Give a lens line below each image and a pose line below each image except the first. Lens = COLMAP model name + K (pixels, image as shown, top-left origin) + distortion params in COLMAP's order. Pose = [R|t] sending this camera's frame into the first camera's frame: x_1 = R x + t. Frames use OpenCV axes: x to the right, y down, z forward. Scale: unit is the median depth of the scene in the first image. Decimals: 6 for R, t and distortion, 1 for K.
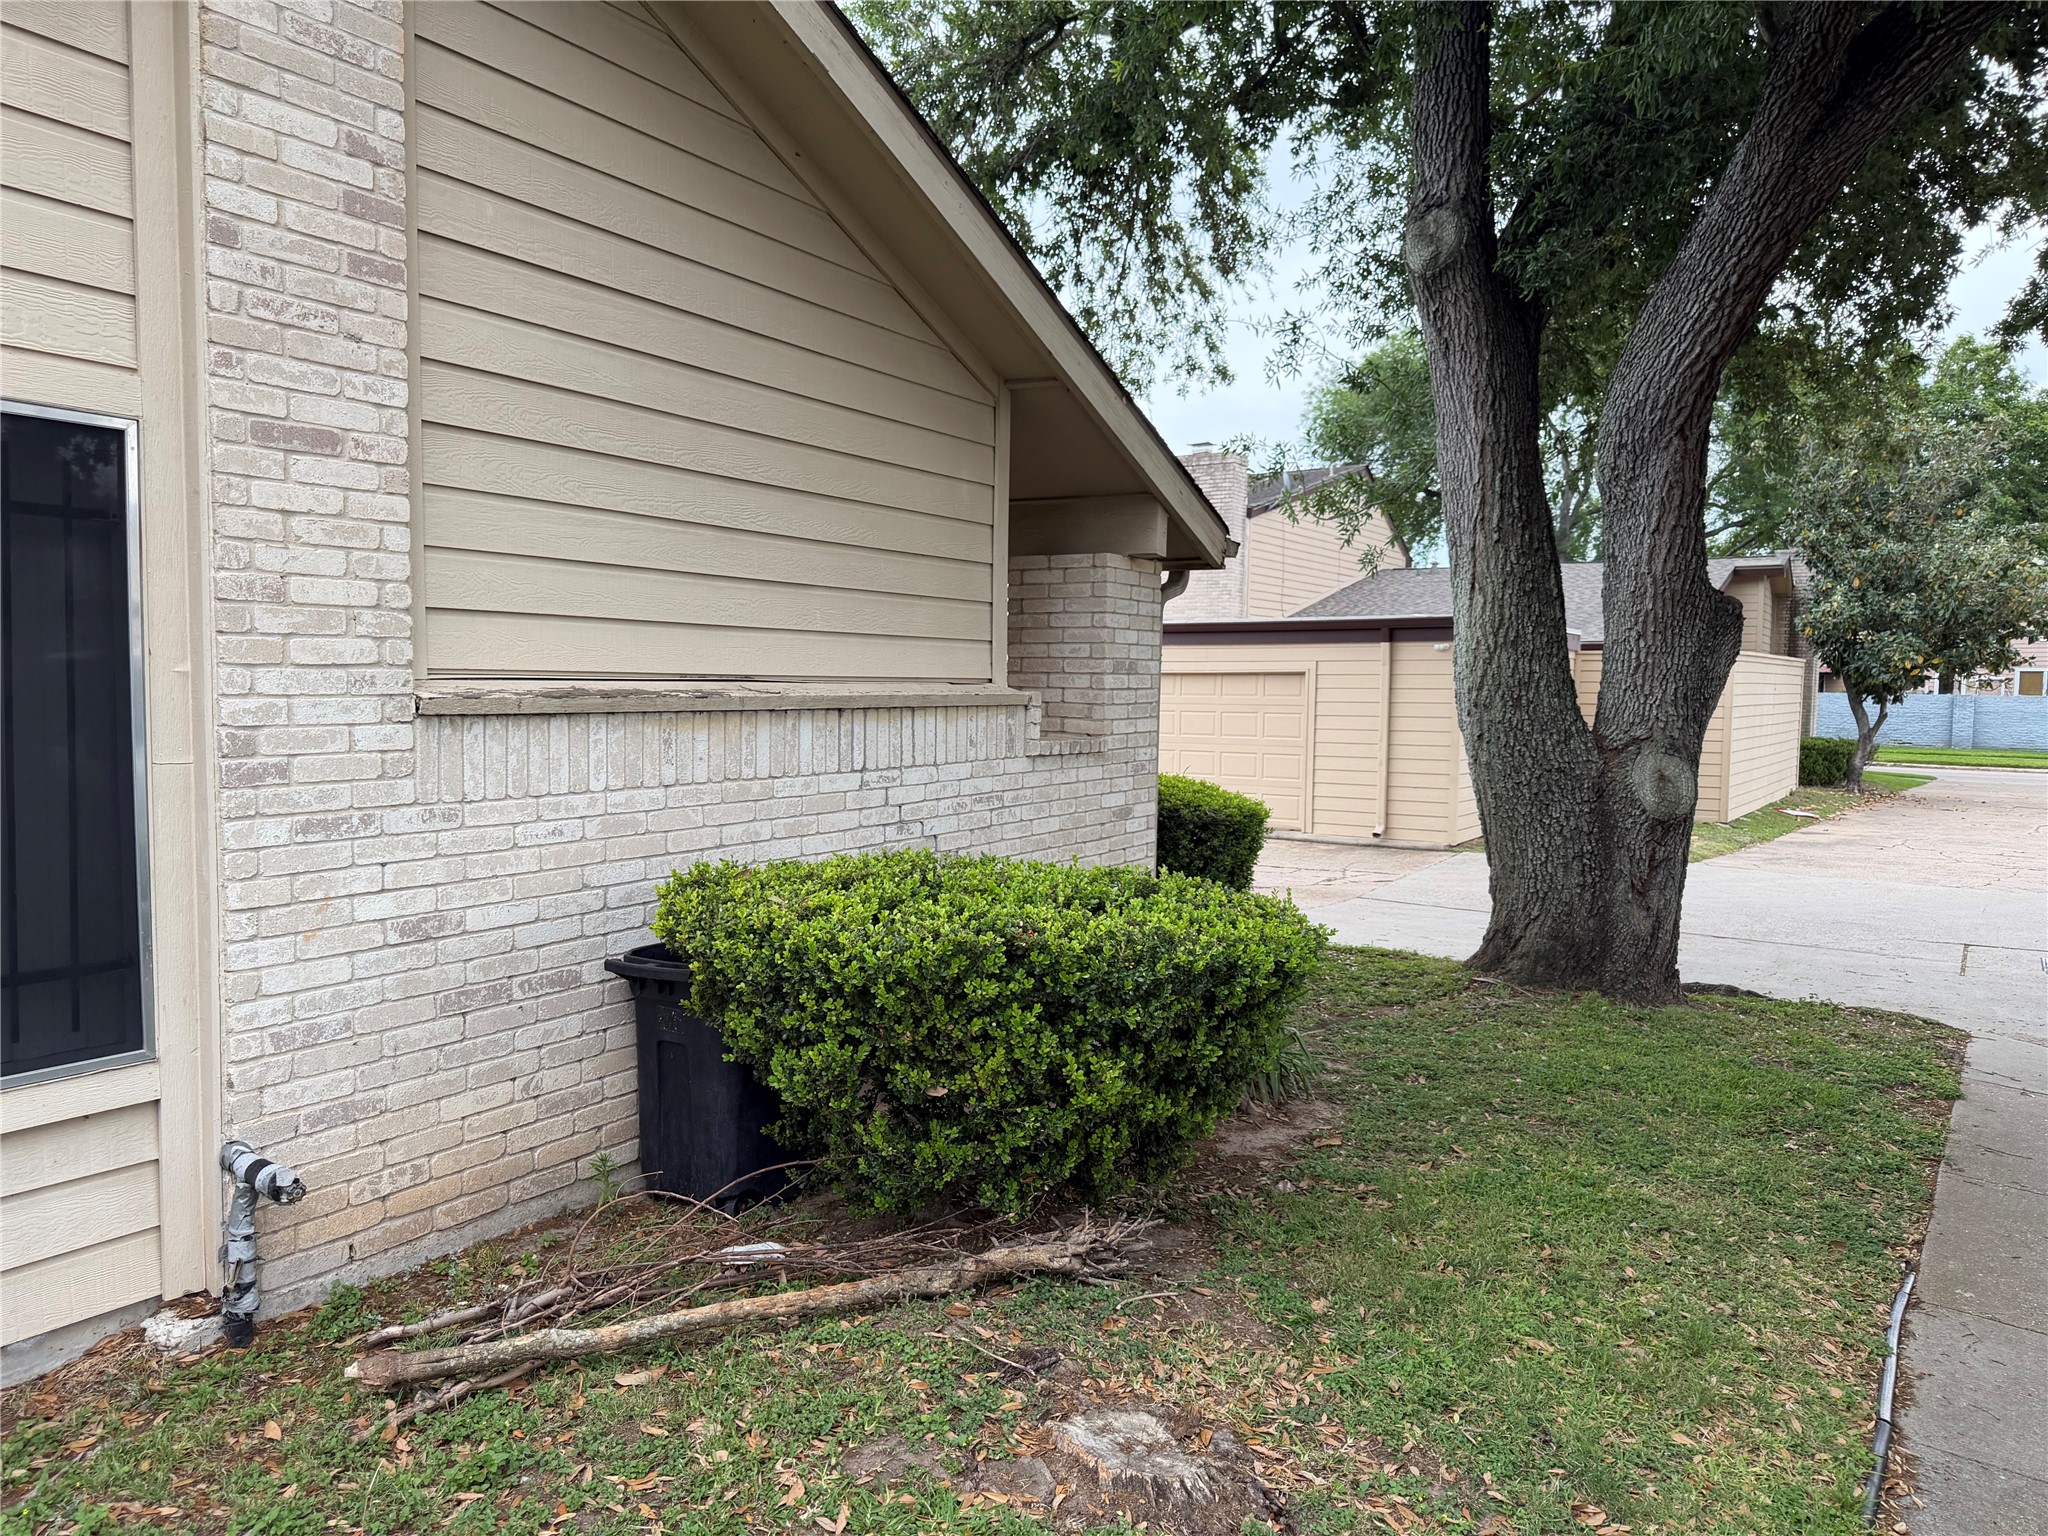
lens RADIAL K [[1467.9, 0, 1024.0], [0, 1467.9, 768.0], [0, 0, 1]] dist [0.023488, -0.030911]
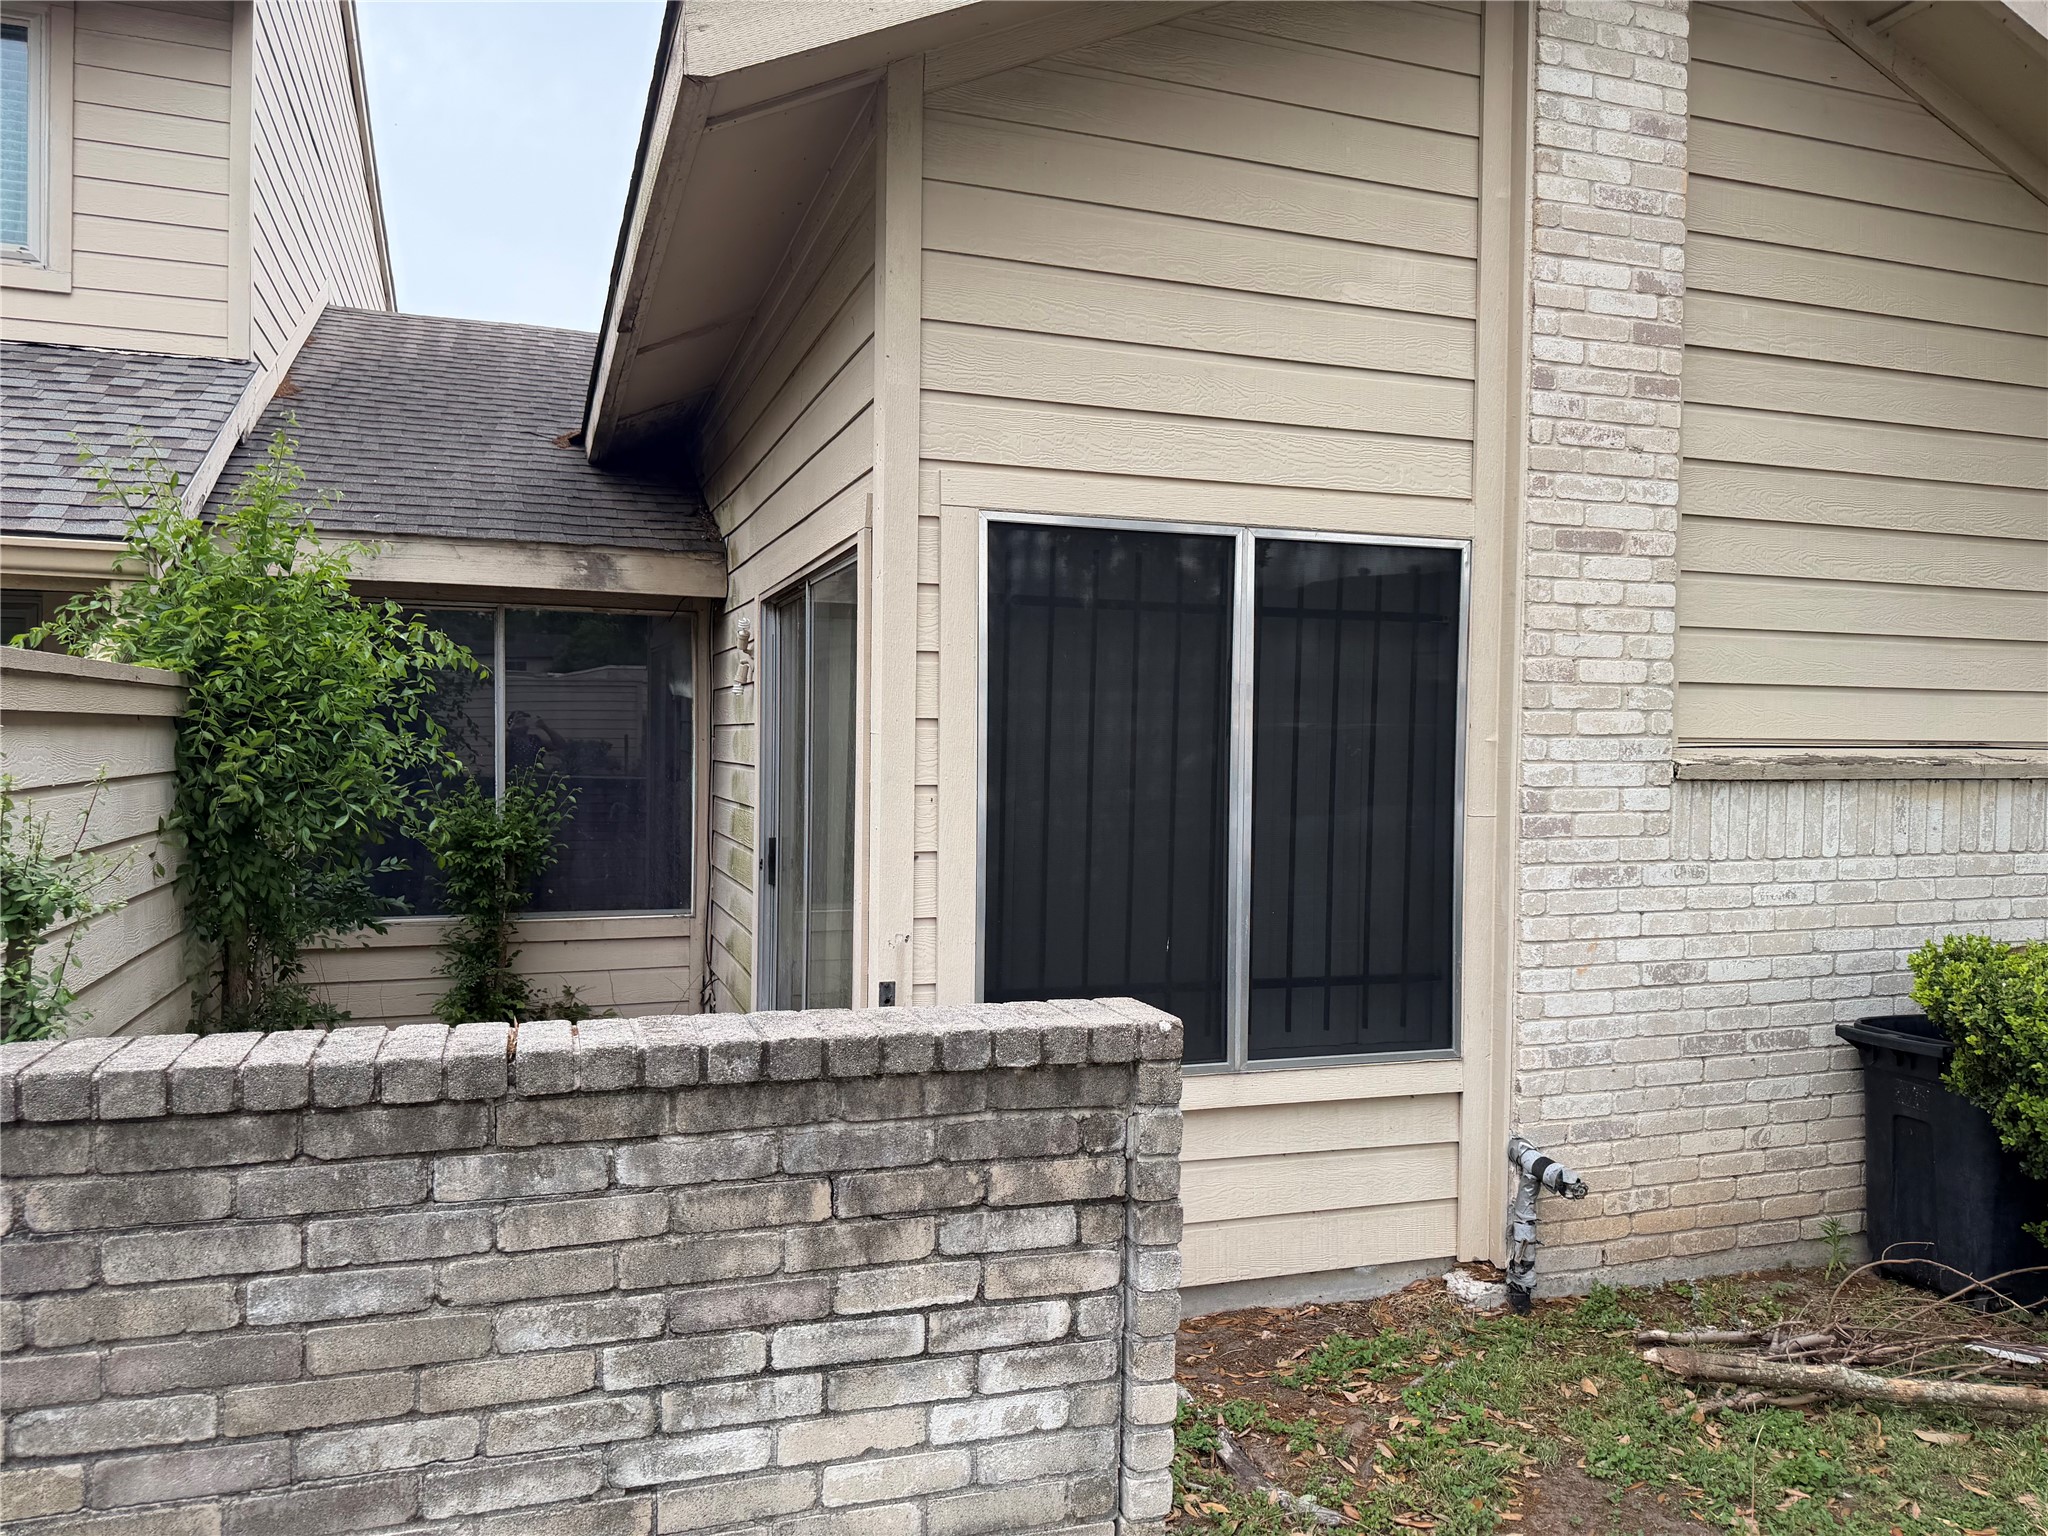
lens RADIAL K [[1467.9, 0, 1024.0], [0, 1467.9, 768.0], [0, 0, 1]] dist [0.023488, -0.030911]
pose [[0.777302, 0.010286, -0.629044, -0.102732], [-0.037876, 0.998818, -0.030471, 0.007998], [0.627987, 0.047511, 0.776772, -0.175704]]
